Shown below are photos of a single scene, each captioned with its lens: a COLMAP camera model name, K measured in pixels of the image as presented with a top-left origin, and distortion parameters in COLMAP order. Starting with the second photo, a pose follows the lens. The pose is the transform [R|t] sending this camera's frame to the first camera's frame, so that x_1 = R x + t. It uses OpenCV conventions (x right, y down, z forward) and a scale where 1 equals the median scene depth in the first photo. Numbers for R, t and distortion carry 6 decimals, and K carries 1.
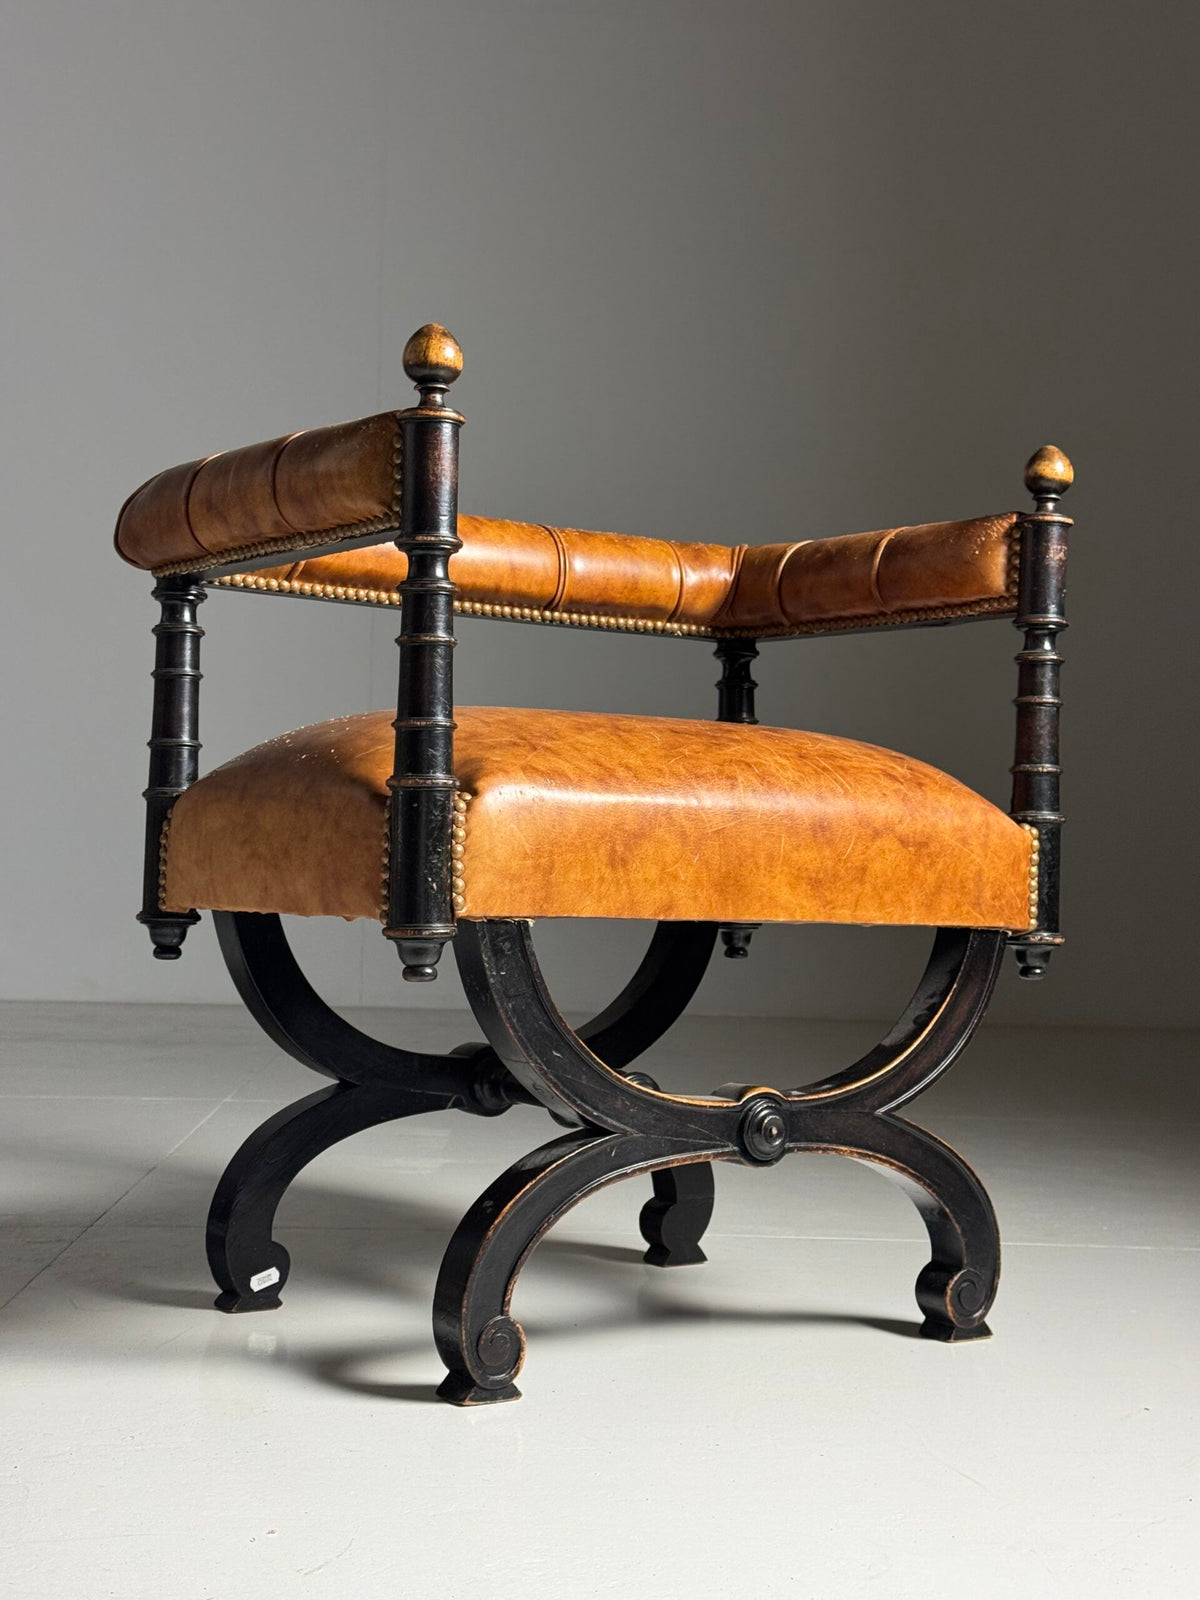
lens RADIAL K [[2166.7, 0, 610.3], [0, 2166.7, 817.9], [0, 0, 1]] dist [0.152346, 0.000473]
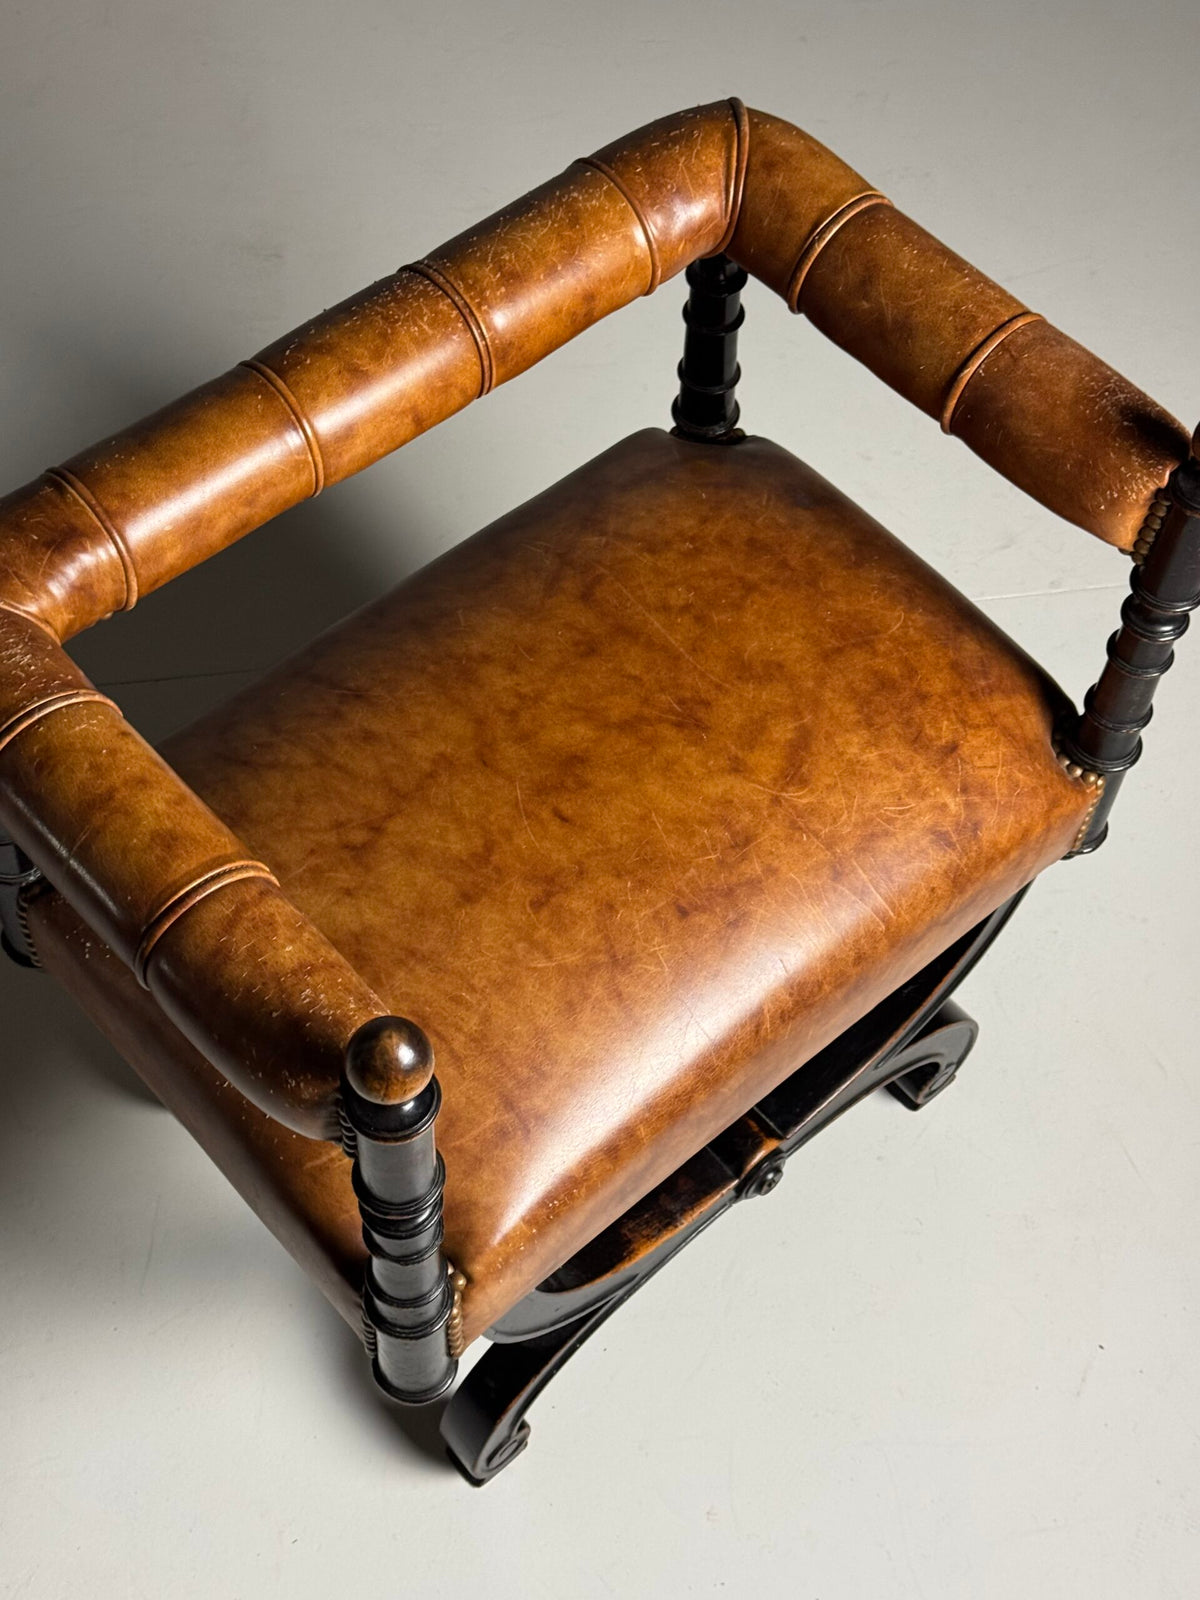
lens RADIAL K [[2215.3, 0, 607.5], [0, 2215.3, 771.6], [0, 0, 1]] dist [0.139779, -0.027047]
pose [[0.994954, -0.070760, 0.071128, -0.049774], [-0.021556, 0.541624, 0.840344, -0.730417], [-0.097988, -0.837637, 0.537366, 0.609643]]
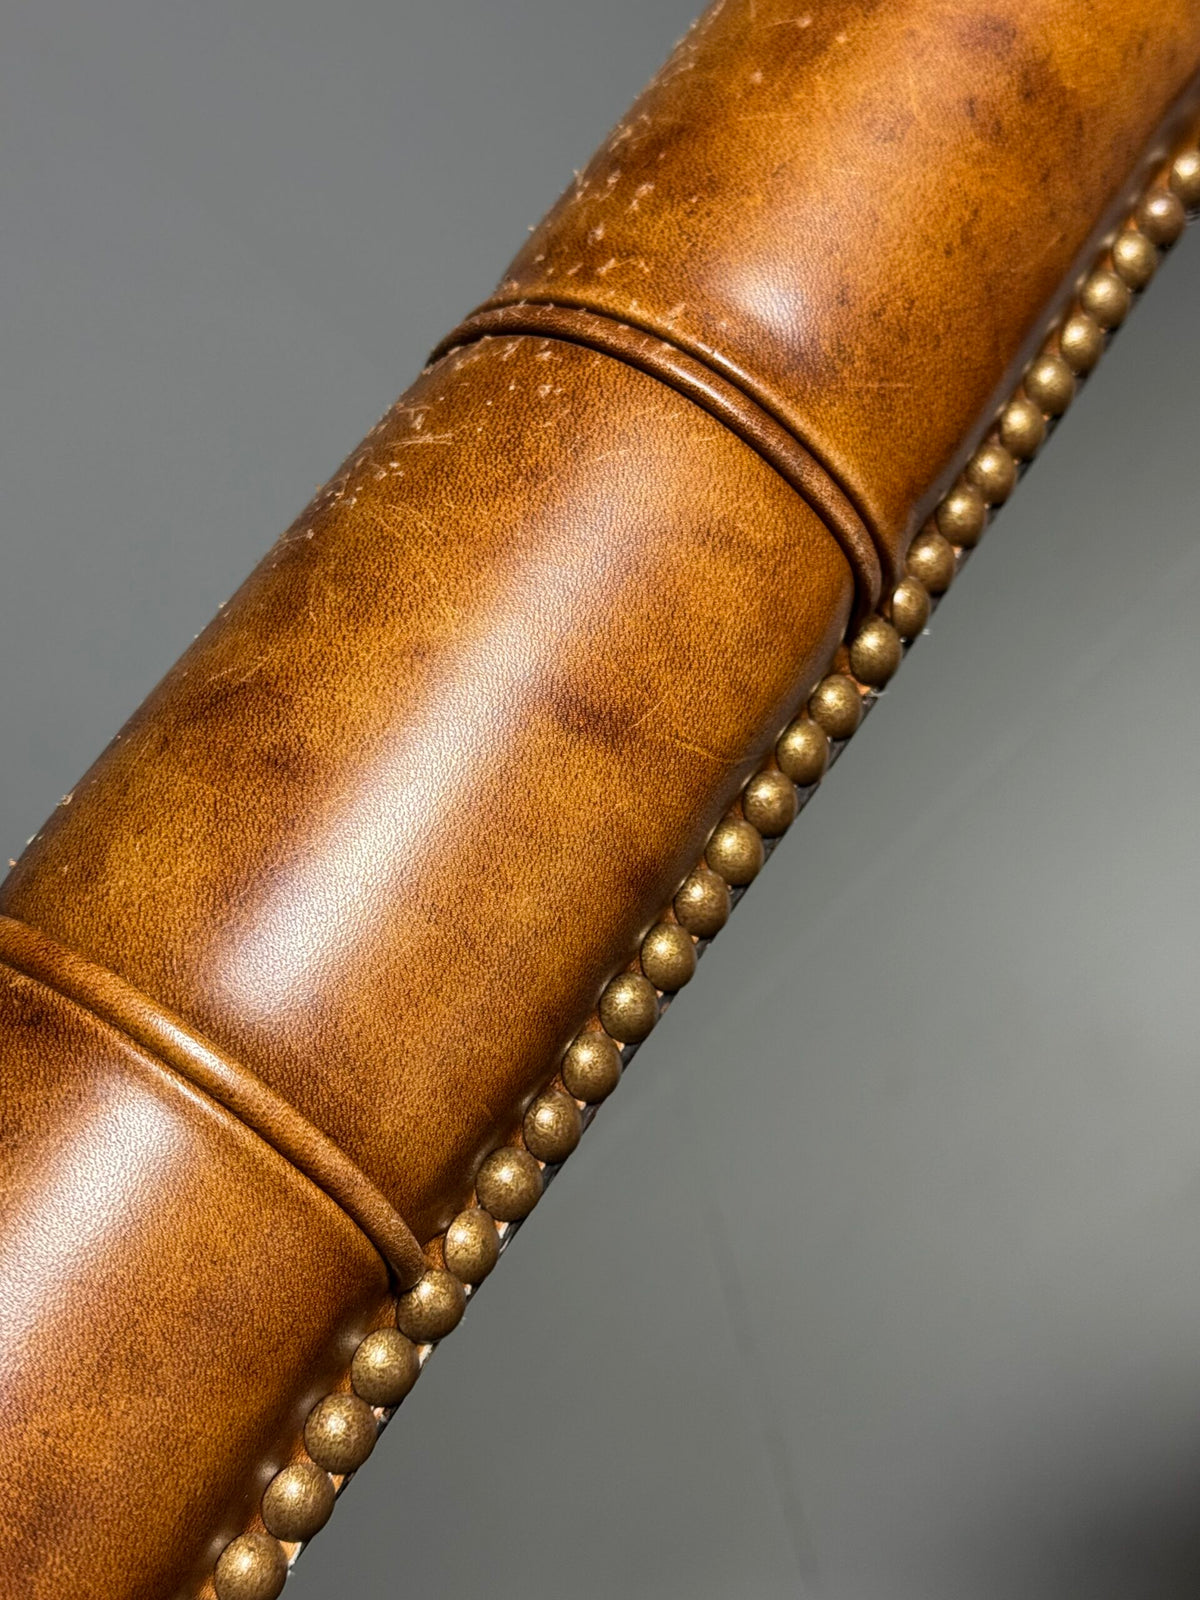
lens RADIAL K [[2233.1, 0, 595.5], [0, 2233.1, 747.4], [0, 0, 1]] dist [0.169466, -0.279481]
pose [[0.672939, -0.708597, -0.212233, -0.013348], [0.738437, 0.626799, 0.248665, -0.178327], [-0.043175, -0.324057, 0.945052, 0.966899]]
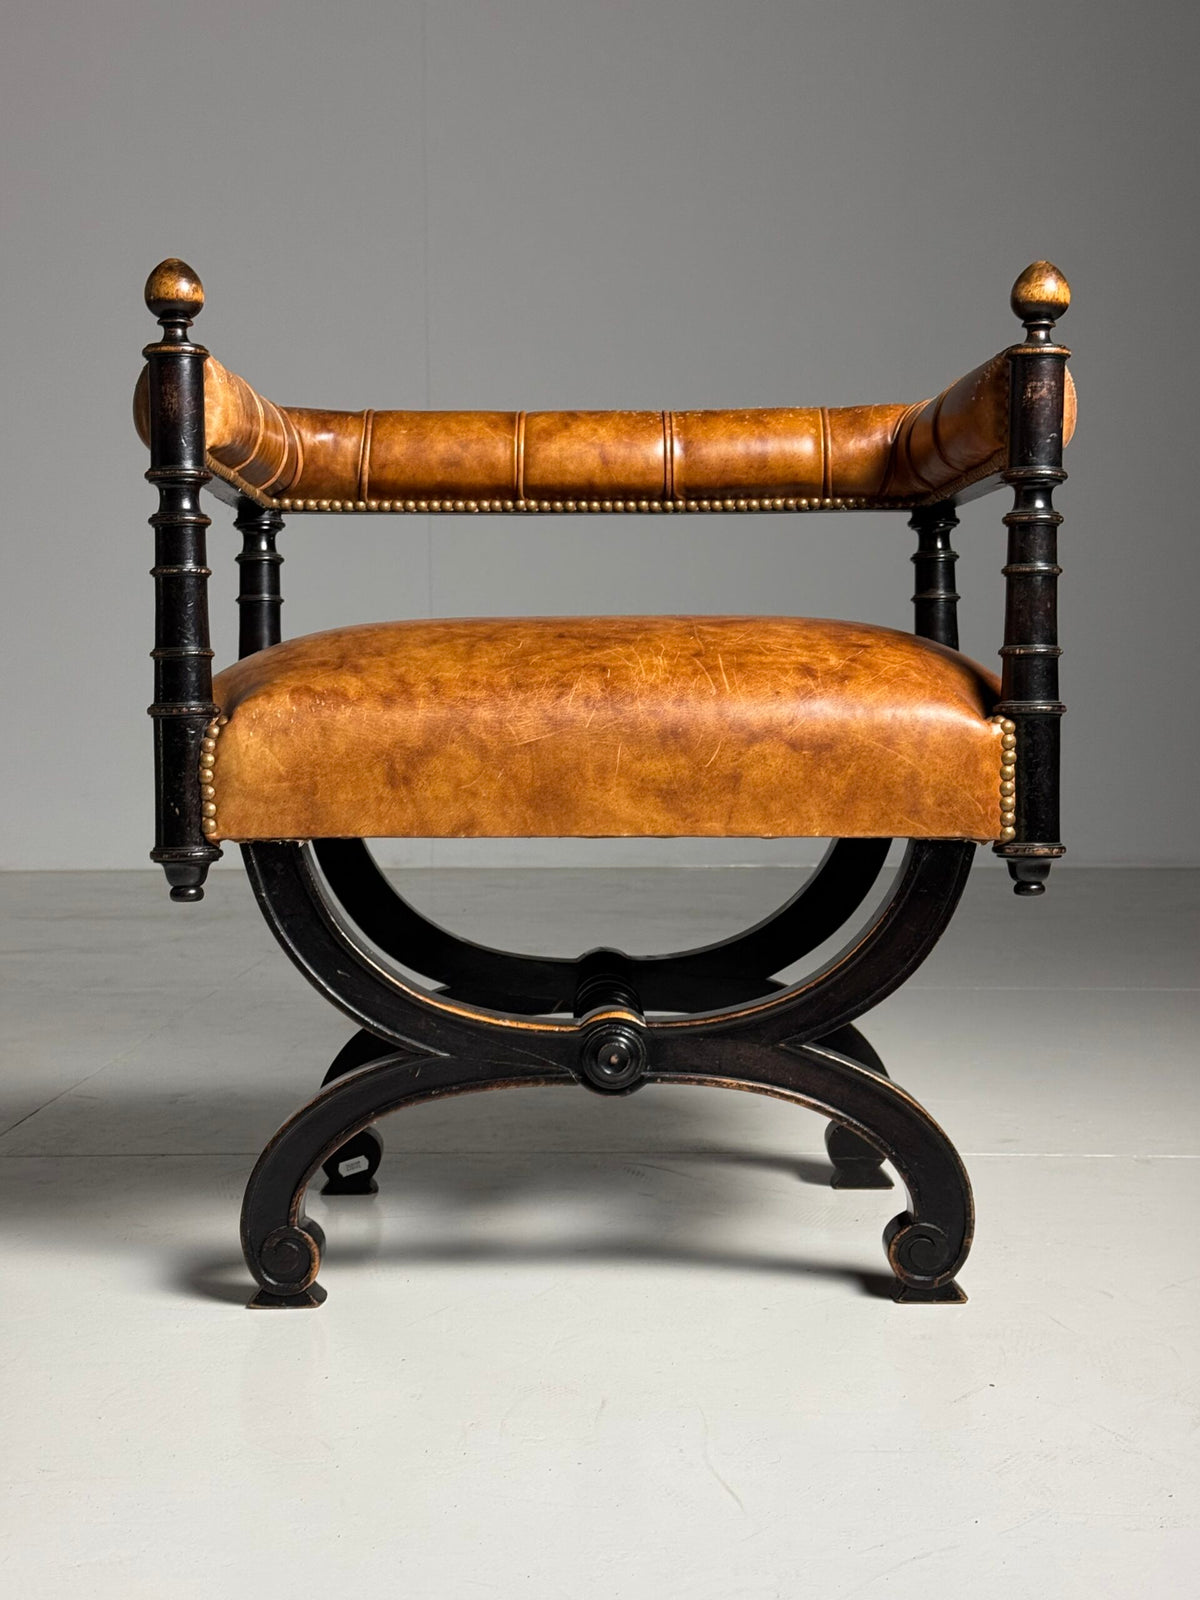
lens RADIAL K [[2196.1, 0, 648.6], [0, 2196.1, 786.6], [0, 0, 1]] dist [0.137922, -0.001413]
pose [[0.825914, -0.011163, -0.563685, 0.598397], [0.042996, 0.998140, 0.043230, -0.013717], [0.562154, -0.059941, 0.824858, 0.219907]]
